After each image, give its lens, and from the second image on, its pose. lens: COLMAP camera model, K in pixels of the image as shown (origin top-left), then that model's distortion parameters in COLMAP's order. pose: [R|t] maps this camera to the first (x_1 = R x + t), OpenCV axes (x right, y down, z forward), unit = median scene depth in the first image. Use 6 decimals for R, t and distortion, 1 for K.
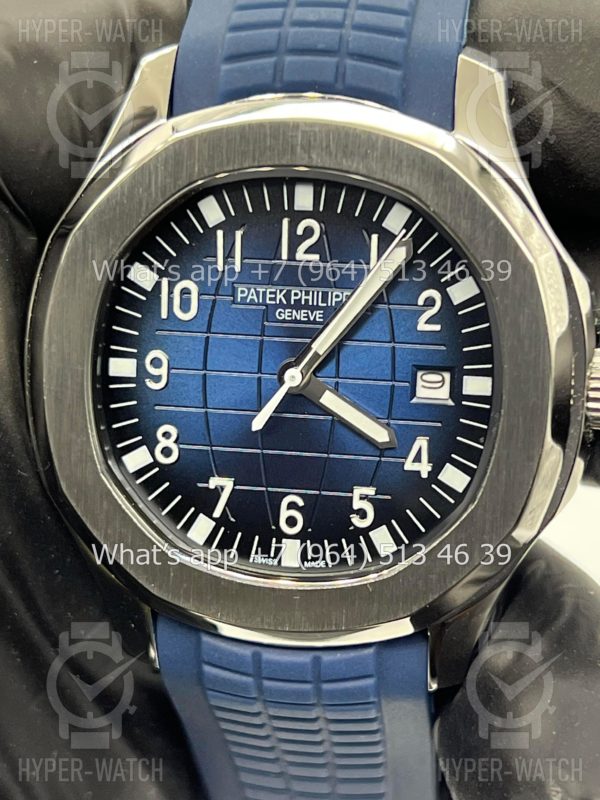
lens RADIAL K [[1864.2, 0, 292.8], [0, 1864.2, 399.9], [0, 0, 1]] dist [0.186685, 0.000000]
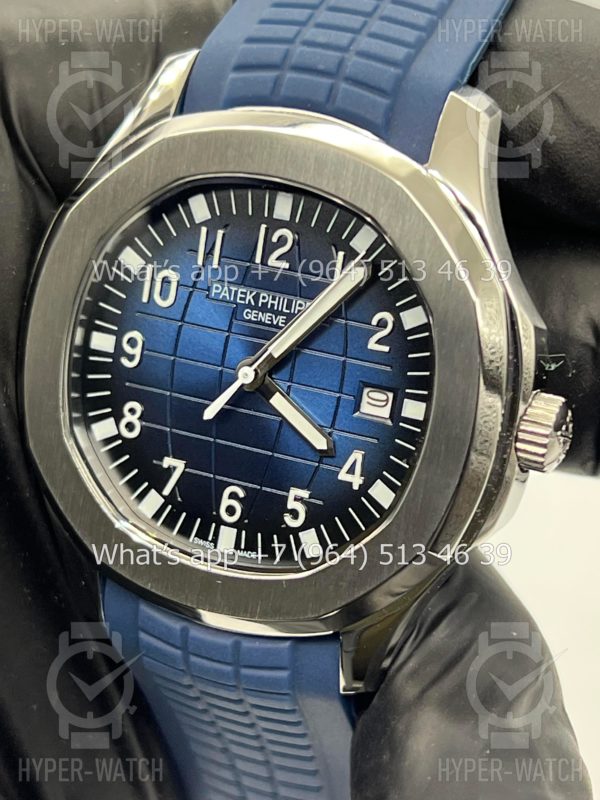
lens RADIAL K [[1864.2, 0, 304.6], [0, 1864.2, 406.3], [0, 0, 1]] dist [0.186685, 0.000000]
pose [[0.971220, 0.155628, -0.180311, 0.222773], [-0.155249, 0.987741, 0.016300, -0.016750], [0.180637, 0.012163, 0.983475, -0.030020]]
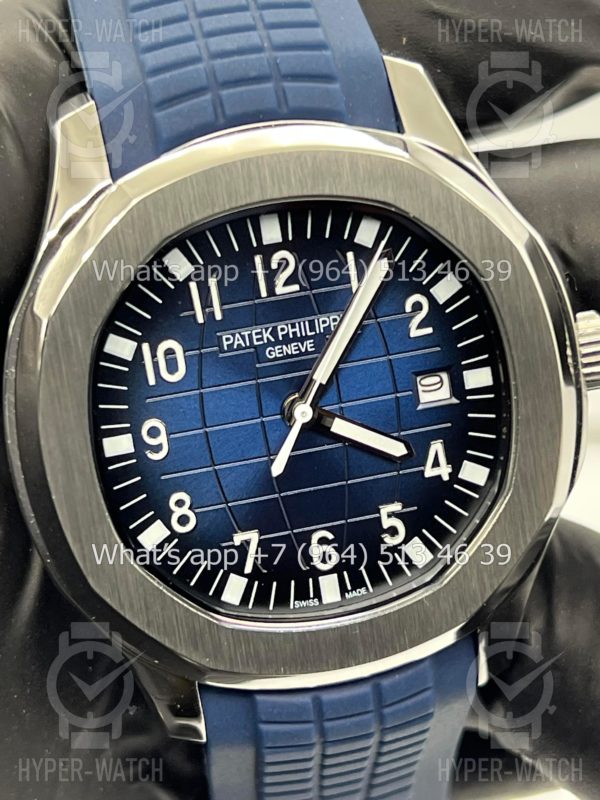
lens RADIAL K [[1864.2, 0, 302.0], [0, 1864.2, 397.9], [0, 0, 1]] dist [0.186685, 0.000000]
pose [[0.930712, -0.233976, 0.281122, -0.268840], [0.227646, 0.972163, 0.055457, -0.073208], [-0.286272, 0.012382, 0.958068, 0.069151]]
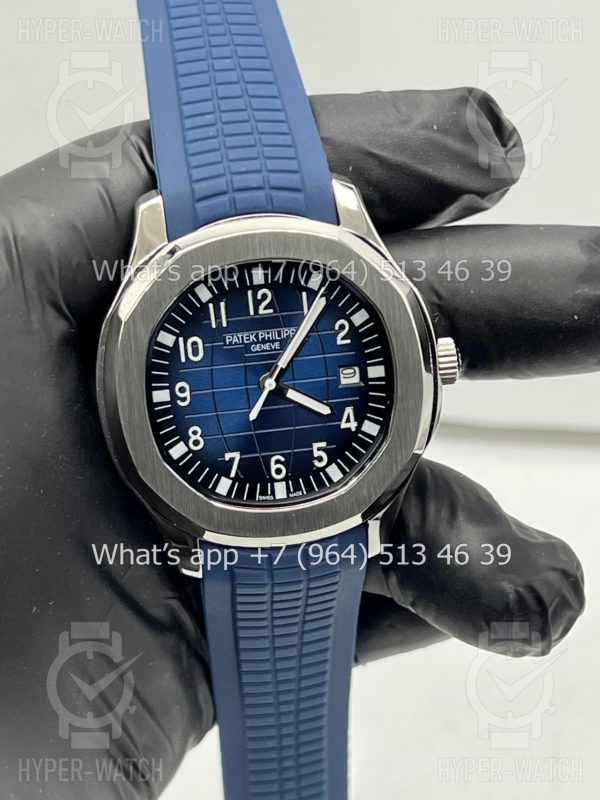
lens RADIAL K [[1864.2, 0, 304.3], [0, 1864.2, 400.2], [0, 0, 1]] dist [0.186685, 0.000000]
pose [[0.953853, -0.165054, 0.250844, -0.385393], [0.163444, 0.986172, 0.027387, -0.038468], [-0.251895, 0.014876, 0.967640, -0.606319]]
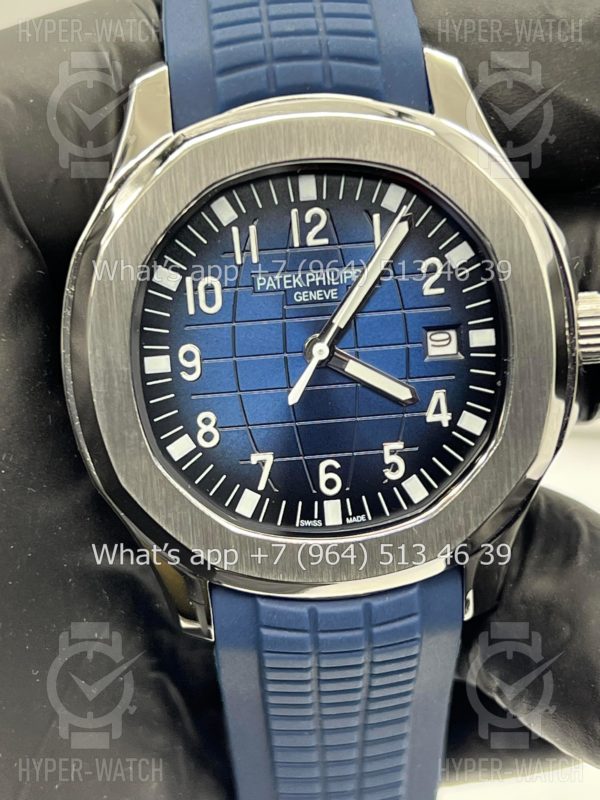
lens RADIAL K [[1864.2, 0, 296.3], [0, 1864.2, 391.4], [0, 0, 1]] dist [0.186685, 0.000000]
pose [[0.972067, -0.129316, 0.195864, -0.230003], [0.136075, 0.990468, -0.021396, 0.032458], [-0.191230, 0.047450, 0.980398, -0.073679]]
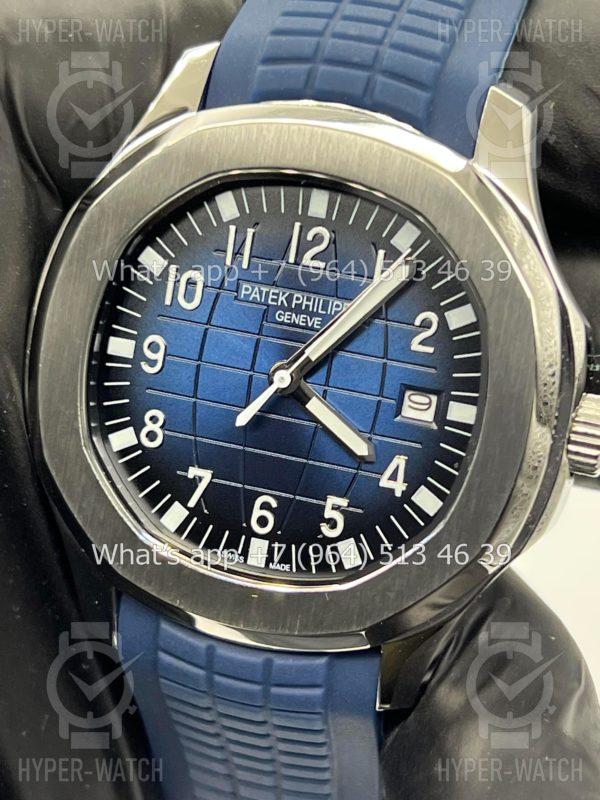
lens RADIAL K [[1864.2, 0, 294.0], [0, 1864.2, 403.0], [0, 0, 1]] dist [0.186685, 0.000000]
pose [[0.987932, 0.140908, -0.064303, 0.072547], [-0.142800, 0.989415, -0.025817, 0.025705], [0.059984, 0.034688, 0.997596, -0.006973]]
